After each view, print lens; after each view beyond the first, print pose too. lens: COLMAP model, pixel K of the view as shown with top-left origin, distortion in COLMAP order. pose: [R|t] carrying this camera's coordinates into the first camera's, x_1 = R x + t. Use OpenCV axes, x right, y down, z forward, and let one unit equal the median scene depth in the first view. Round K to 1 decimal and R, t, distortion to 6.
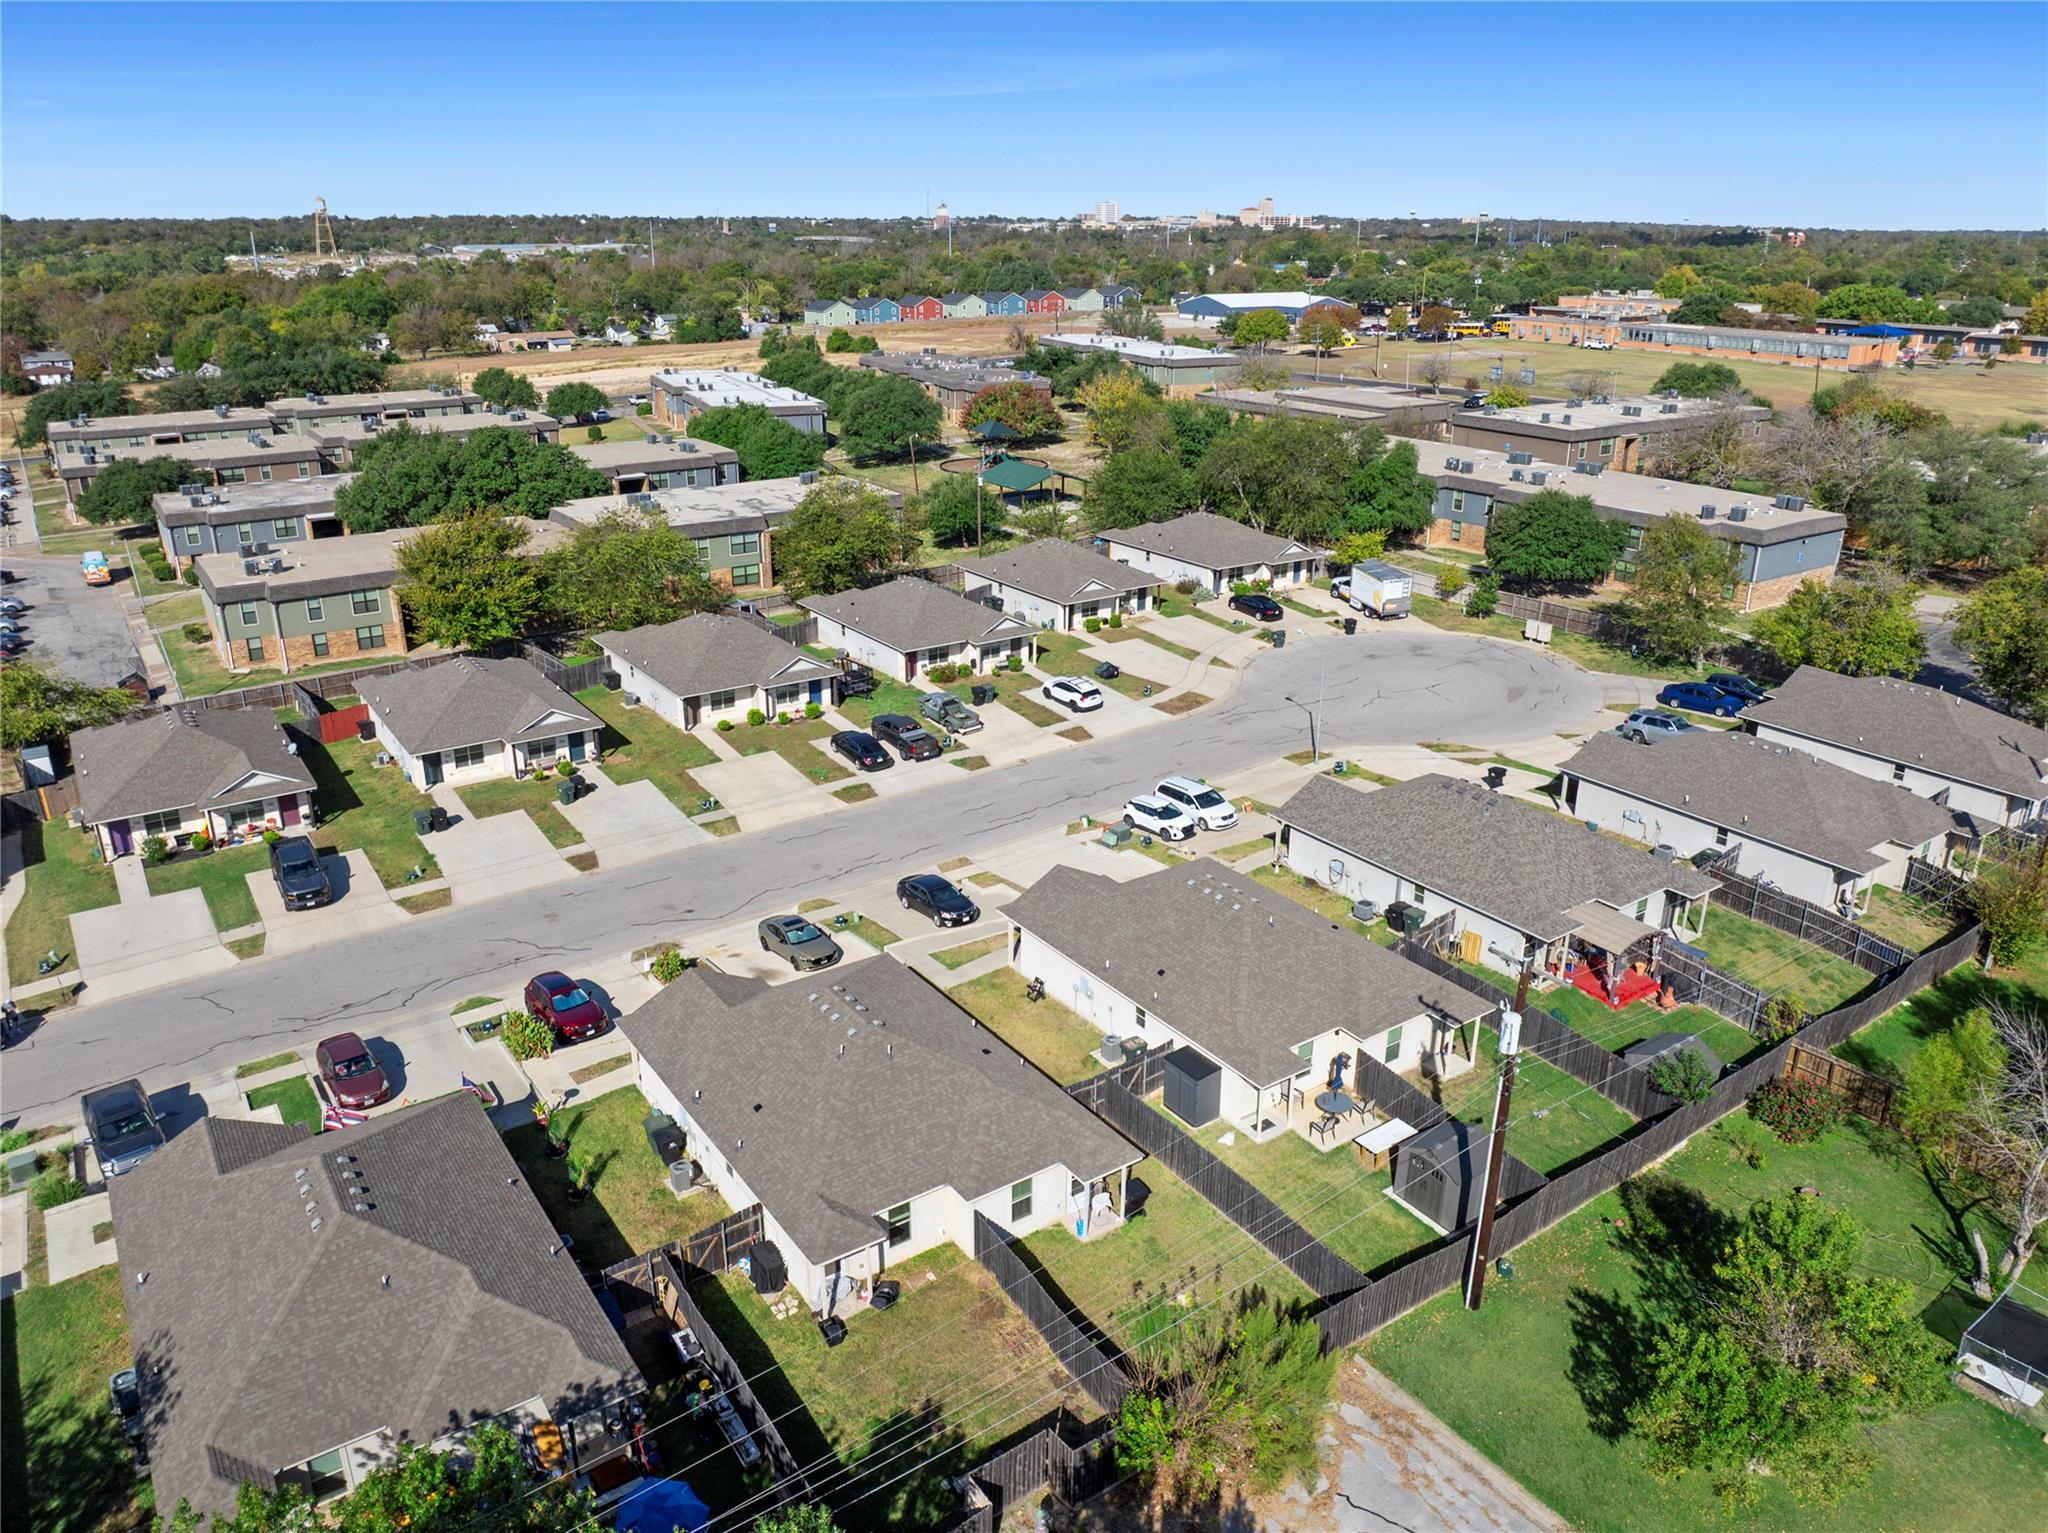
lens RADIAL K [[1424.0, 0, 1031.9], [0, 1424.0, 764.7], [0, 0, 1]] dist [-0.037537, -0.007876]
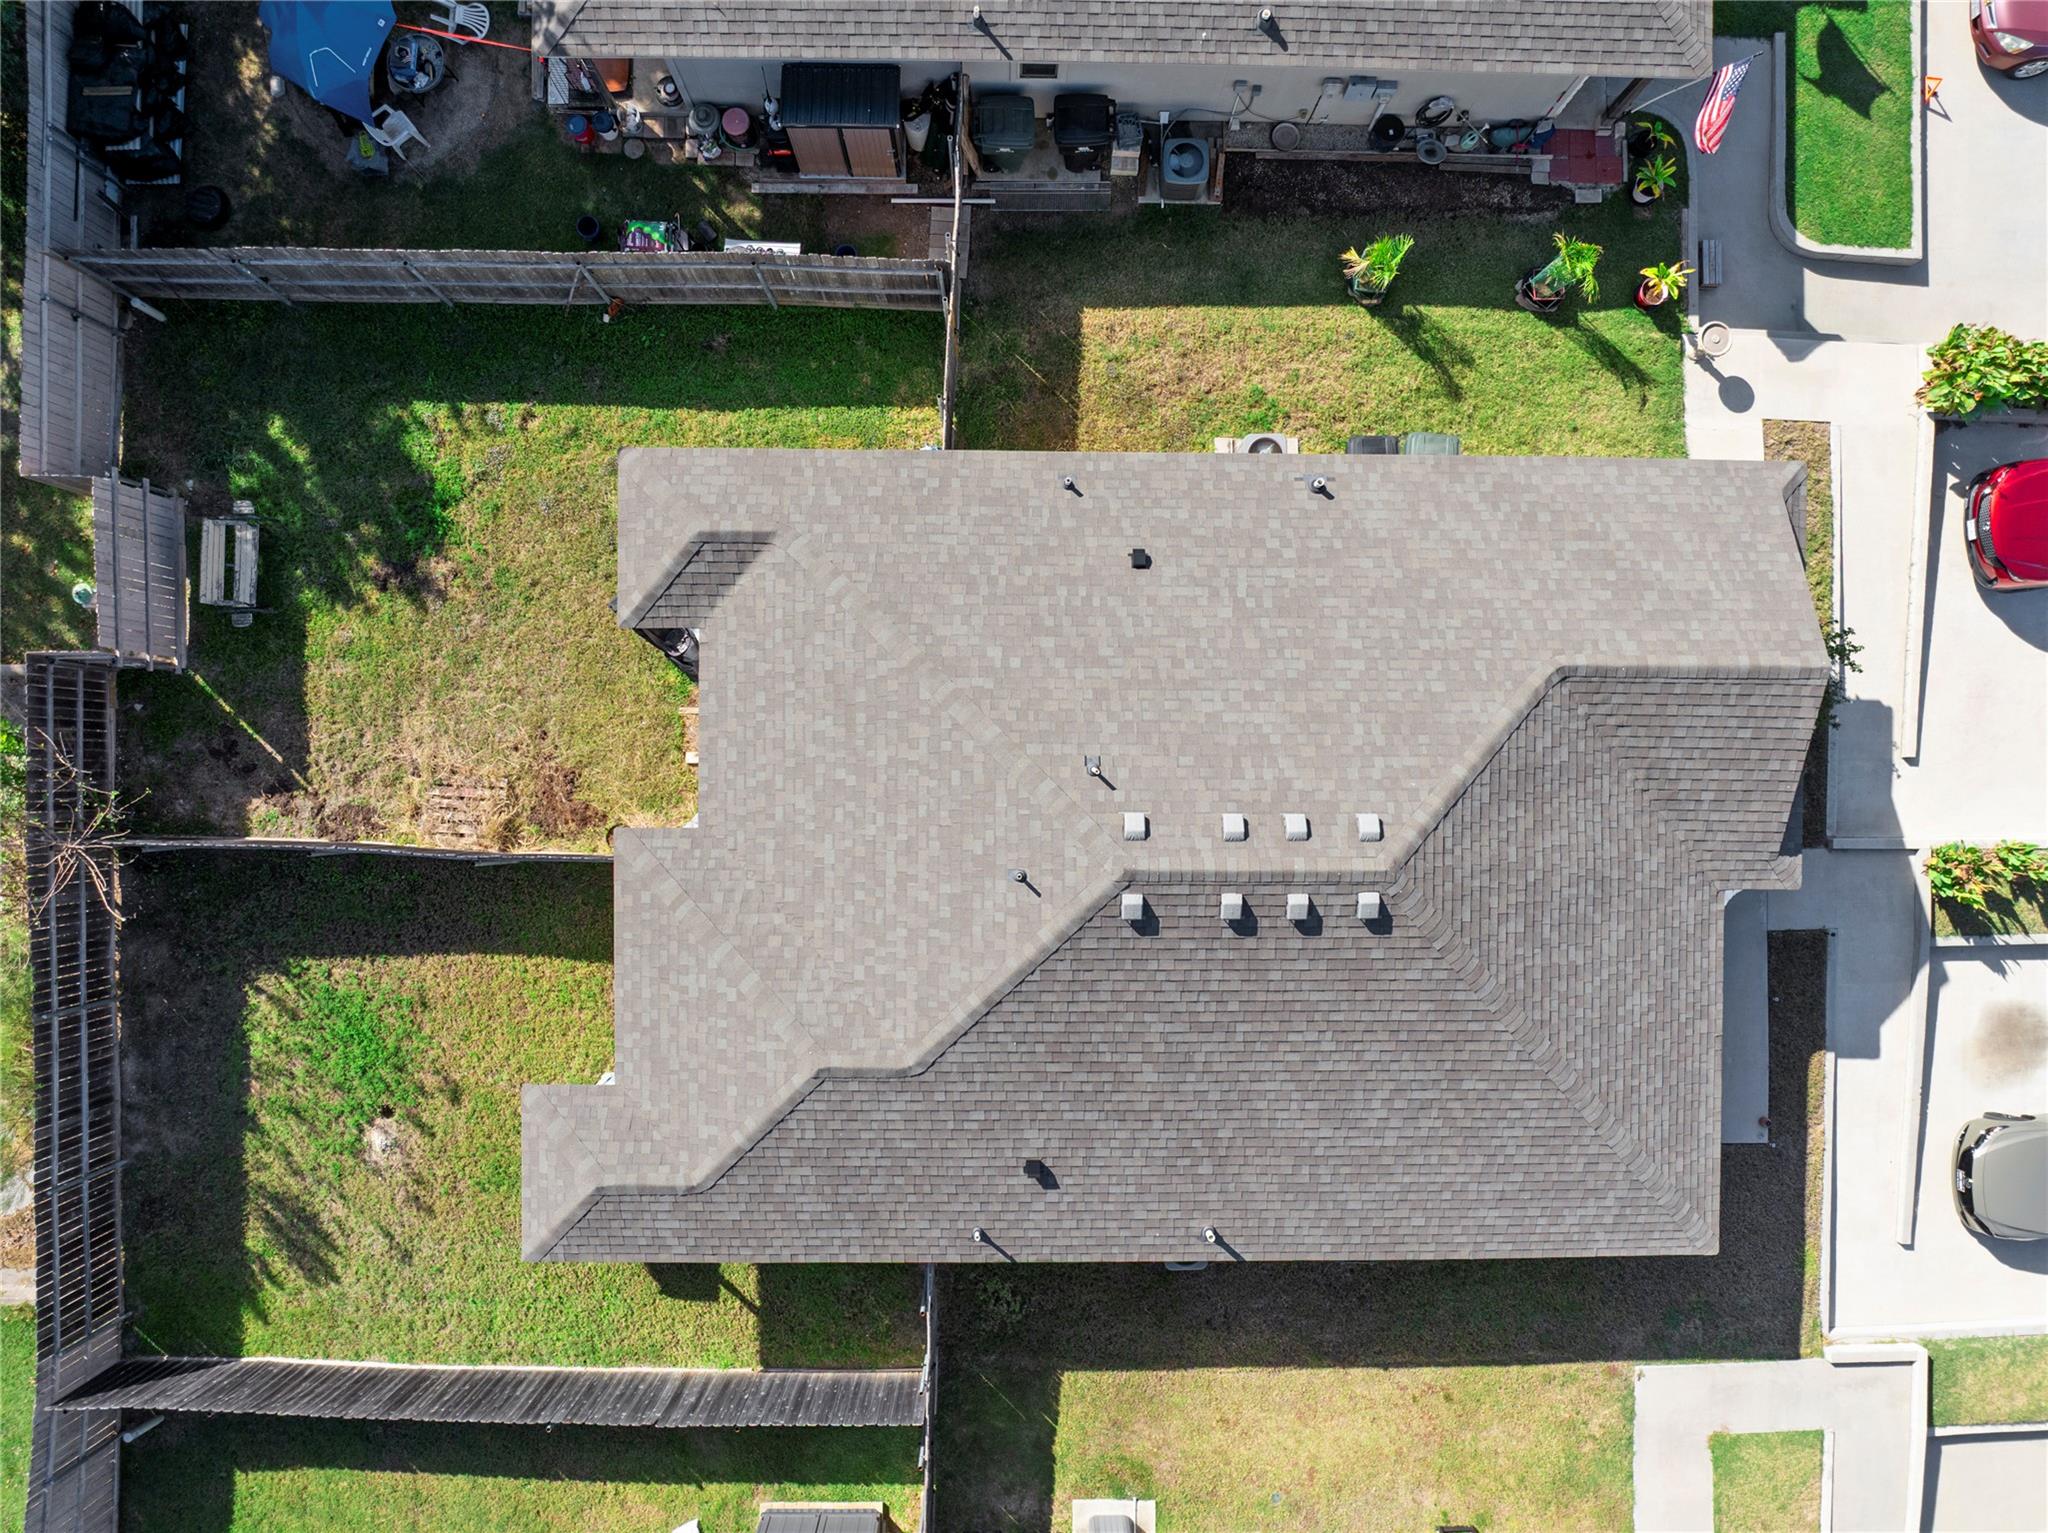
lens RADIAL K [[1424.0, 0, 1031.9], [0, 1424.0, 764.7], [0, 0, 1]] dist [-0.037537, -0.007876]
pose [[-0.579601, 0.814402, -0.028487, -0.054295], [-0.312799, -0.190064, 0.930609, -0.059506], [0.752476, 0.548292, 0.364905, 0.398463]]
